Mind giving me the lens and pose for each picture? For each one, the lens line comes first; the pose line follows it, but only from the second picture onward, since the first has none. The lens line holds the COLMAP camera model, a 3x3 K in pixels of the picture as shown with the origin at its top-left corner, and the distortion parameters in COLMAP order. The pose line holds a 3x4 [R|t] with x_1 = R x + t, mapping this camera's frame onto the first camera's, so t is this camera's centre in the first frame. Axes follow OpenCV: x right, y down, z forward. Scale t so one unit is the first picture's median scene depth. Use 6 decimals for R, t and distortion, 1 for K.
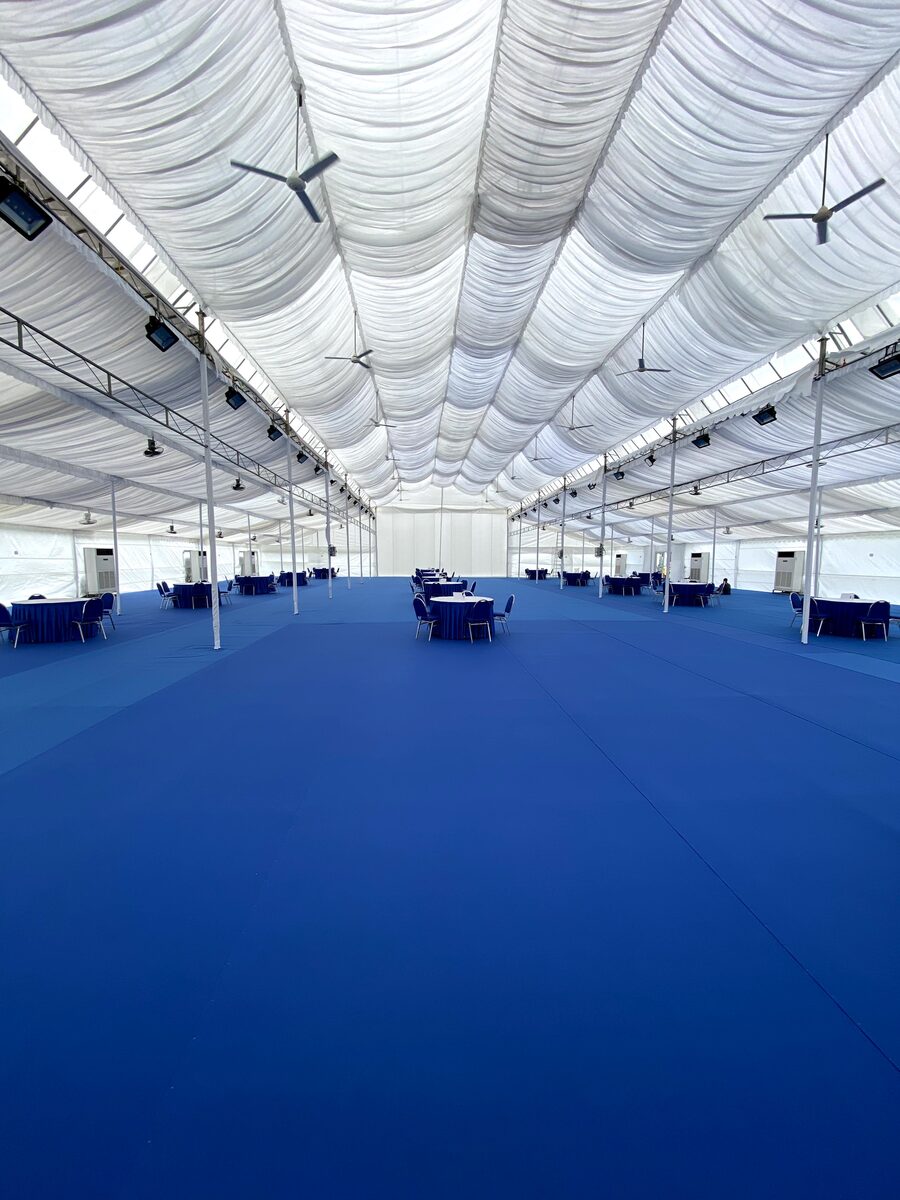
lens RADIAL K [[476.8, 0, 450.0], [0, 476.8, 600.0], [0, 0, 1]] dist [-0.001385, -0.000126]
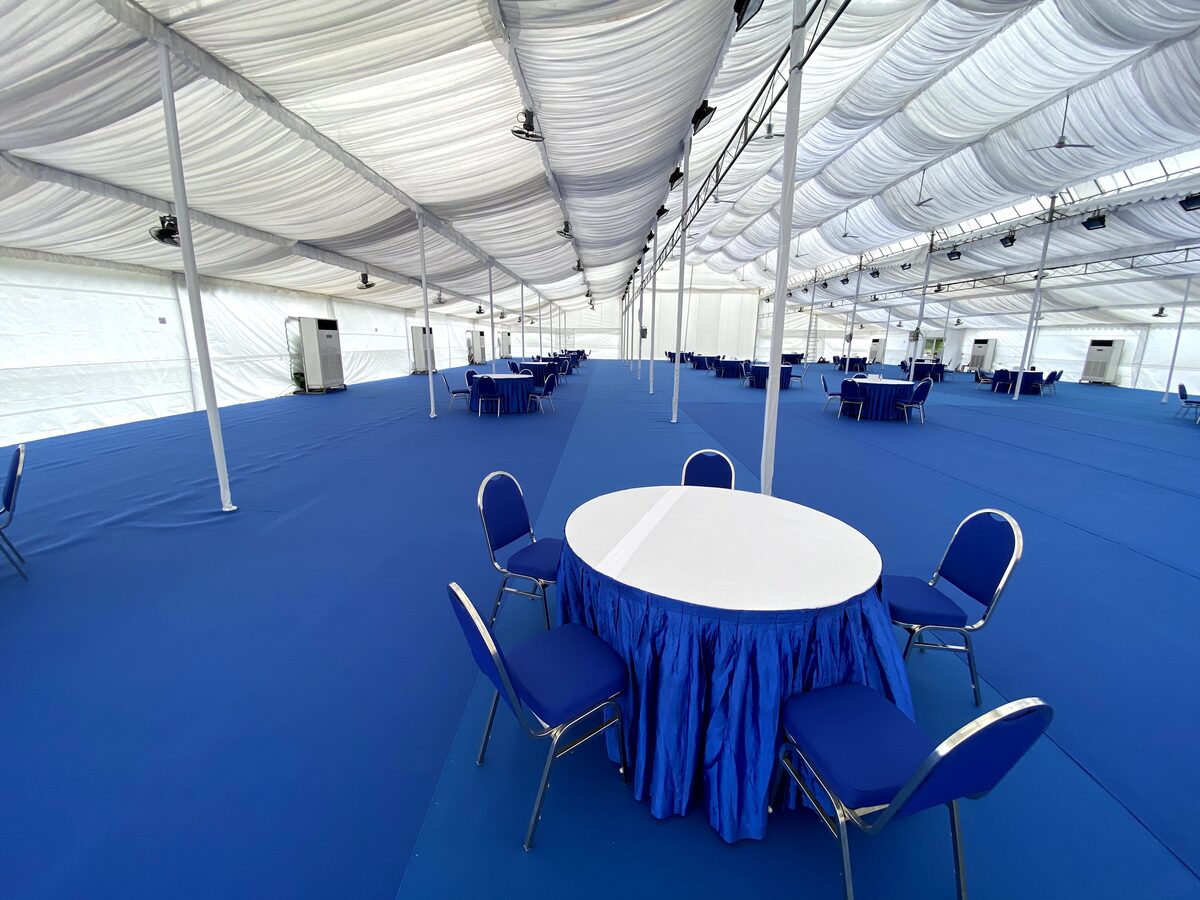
lens RADIAL K [[485.1, 0, 600.0], [0, 485.1, 450.0], [0, 0, 1]] dist [-0.017798, -0.004887]
pose [[0.997149, 0.026213, -0.070759, -0.281965], [-0.016458, 0.990696, 0.135092, 0.007597], [0.073642, -0.133542, 0.988303, -0.054461]]
